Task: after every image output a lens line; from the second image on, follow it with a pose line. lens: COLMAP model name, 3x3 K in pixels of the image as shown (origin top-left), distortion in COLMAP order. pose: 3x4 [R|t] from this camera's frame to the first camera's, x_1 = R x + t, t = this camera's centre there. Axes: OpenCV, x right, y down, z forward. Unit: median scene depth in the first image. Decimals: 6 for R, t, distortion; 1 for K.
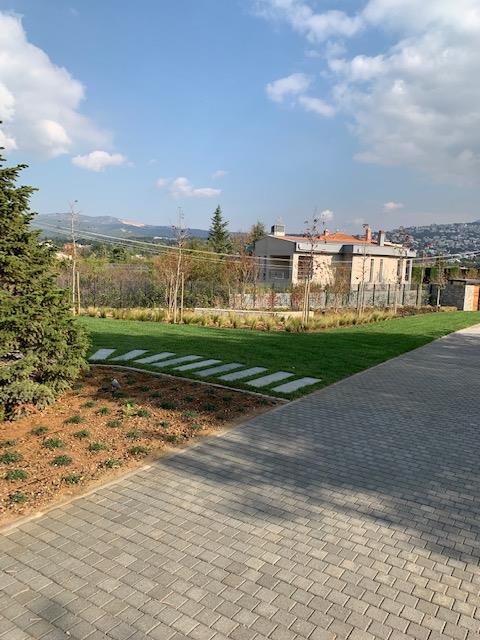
lens RADIAL K [[485.7, 0, 247.5], [0, 485.7, 321.8], [0, 0, 1]] dist [0.032160, -0.029338]
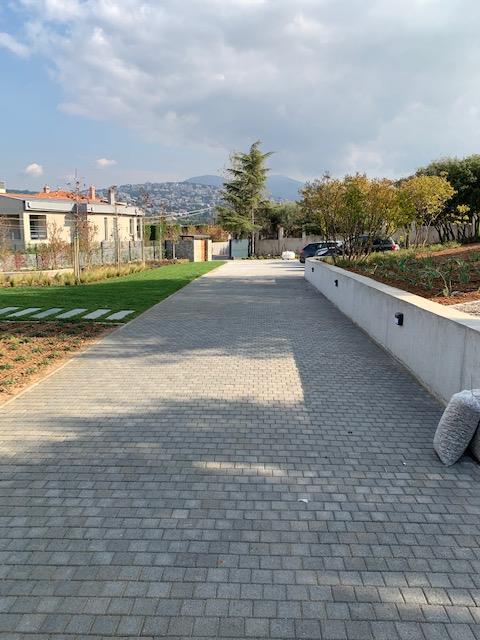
lens RADIAL K [[494.8, 0, 243.6], [0, 494.8, 318.6], [0, 0, 1]] dist [0.010257, -0.001652]
pose [[0.855279, -0.113653, 0.505550, -0.029358], [0.076198, 0.992629, 0.094242, 0.003802], [-0.512534, -0.042082, 0.857635, -0.033203]]
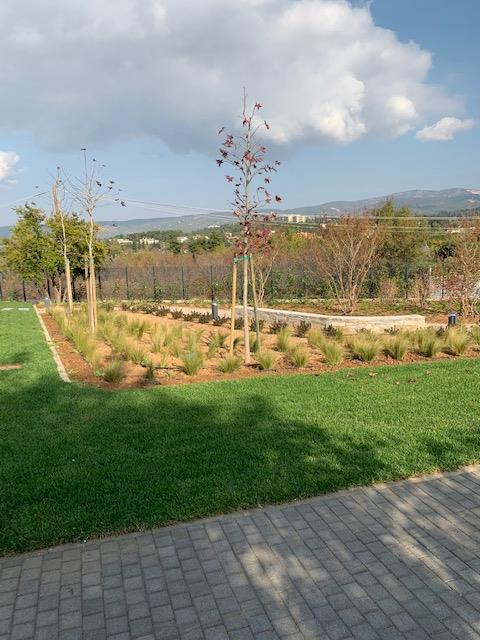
lens RADIAL K [[486.9, 0, 240.0], [0, 486.9, 320.0], [0, 0, 1]] dist [0.003609, -0.005000]
pose [[0.766945, 0.041122, -0.640394, 0.278890], [-0.014613, 0.998805, 0.046637, -0.054072], [0.641546, -0.026410, 0.766630, 0.576677]]
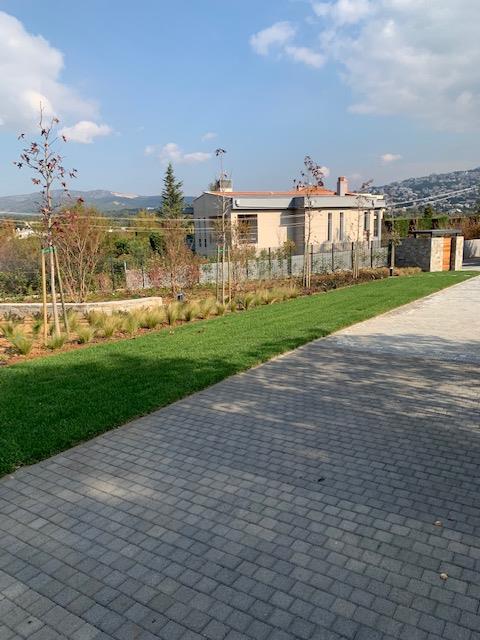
lens RADIAL K [[494.8, 0, 243.6], [0, 494.8, 318.6], [0, 0, 1]] dist [0.010257, -0.001652]
pose [[0.997834, -0.063487, -0.017236, 0.070063], [0.064405, 0.996164, 0.059248, -0.006325], [0.013409, -0.060229, 0.998095, 0.095275]]
